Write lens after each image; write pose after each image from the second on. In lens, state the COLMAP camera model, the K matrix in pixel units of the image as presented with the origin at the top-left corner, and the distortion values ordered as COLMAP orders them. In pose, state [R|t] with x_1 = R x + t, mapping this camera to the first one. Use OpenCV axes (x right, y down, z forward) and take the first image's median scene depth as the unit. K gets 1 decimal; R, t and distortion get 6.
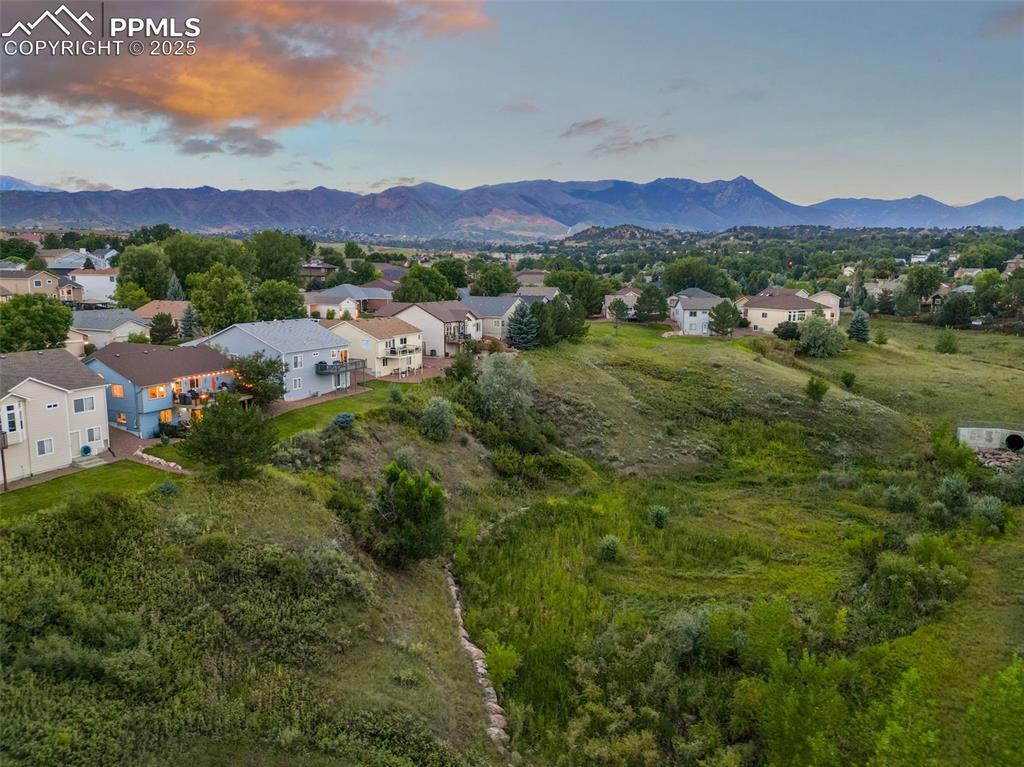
lens RADIAL K [[711.4, 0, 521.1], [0, 711.4, 389.4], [0, 0, 1]] dist [0.049702, -0.039025]
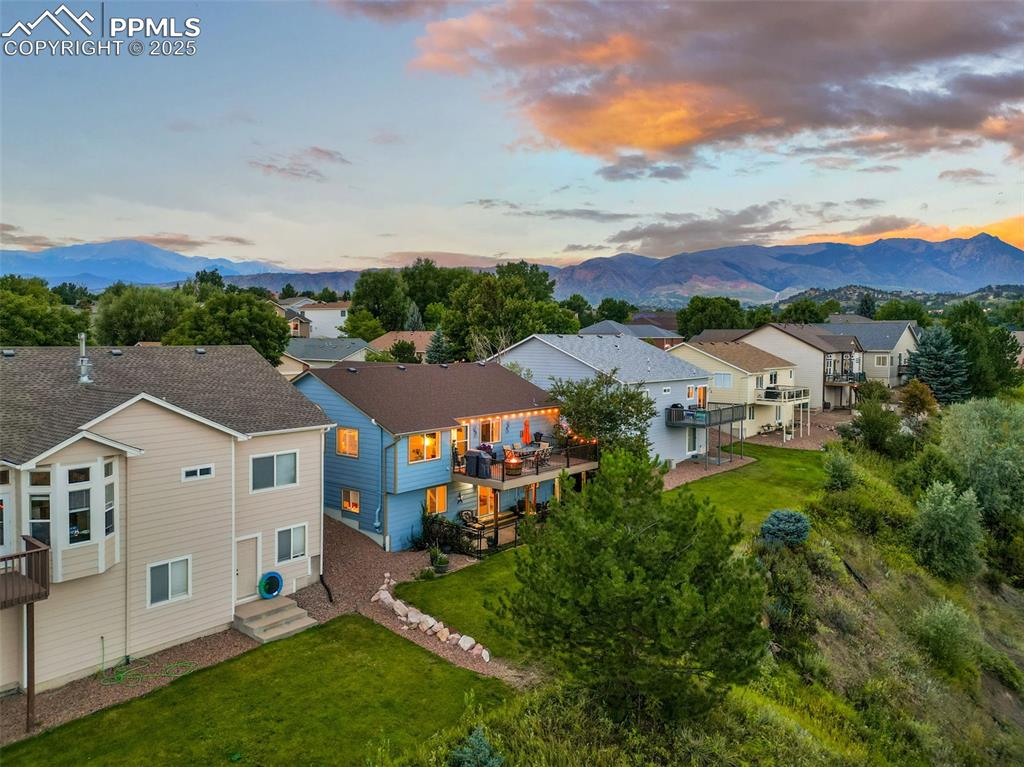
lens RADIAL K [[711.4, 0, 518.9], [0, 711.4, 377.3], [0, 0, 1]] dist [0.049702, -0.039025]
pose [[0.964930, 0.009279, -0.262345, -0.310576], [-0.039270, 0.993232, -0.109311, 0.006341], [0.259555, 0.115780, 0.958763, 0.542881]]
